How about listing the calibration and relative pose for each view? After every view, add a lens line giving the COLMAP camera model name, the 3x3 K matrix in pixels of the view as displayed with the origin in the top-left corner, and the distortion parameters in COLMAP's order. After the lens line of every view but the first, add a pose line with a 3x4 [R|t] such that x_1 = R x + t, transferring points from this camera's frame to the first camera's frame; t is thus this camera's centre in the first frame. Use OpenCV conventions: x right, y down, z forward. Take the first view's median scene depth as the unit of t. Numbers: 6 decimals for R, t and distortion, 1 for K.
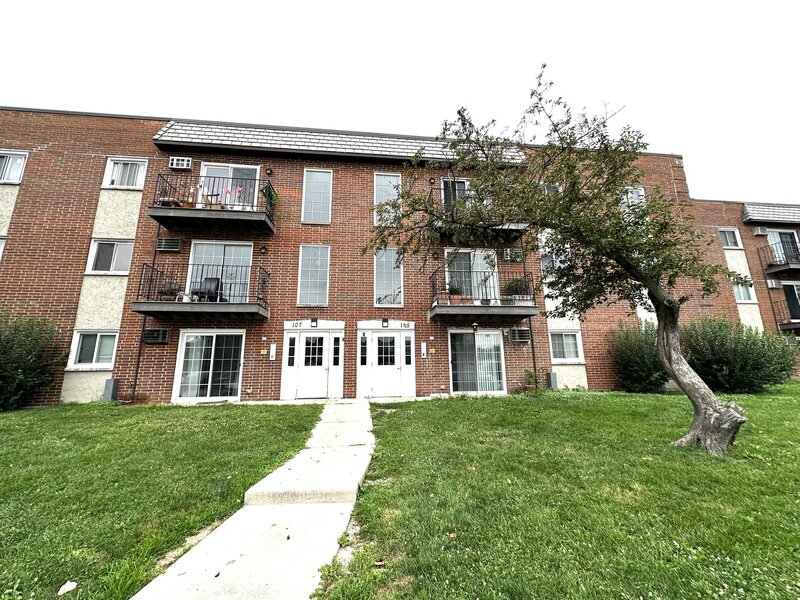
lens RADIAL K [[320.7, 0, 400.0], [0, 320.7, 300.0], [0, 0, 1]] dist [-0.000694, -0.000290]
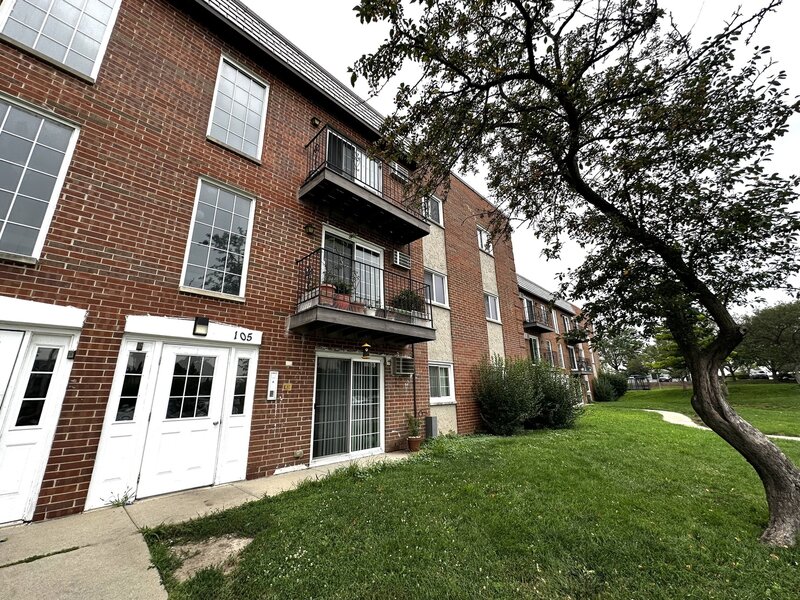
lens RADIAL K [[320.7, 0, 400.0], [0, 320.7, 300.0], [0, 0, 1]] dist [-0.000694, -0.000290]
pose [[0.774573, 0.173701, 0.608165, -0.113233], [-0.117745, 0.984341, -0.131181, 0.059238], [-0.621428, 0.030001, 0.782897, 0.431737]]
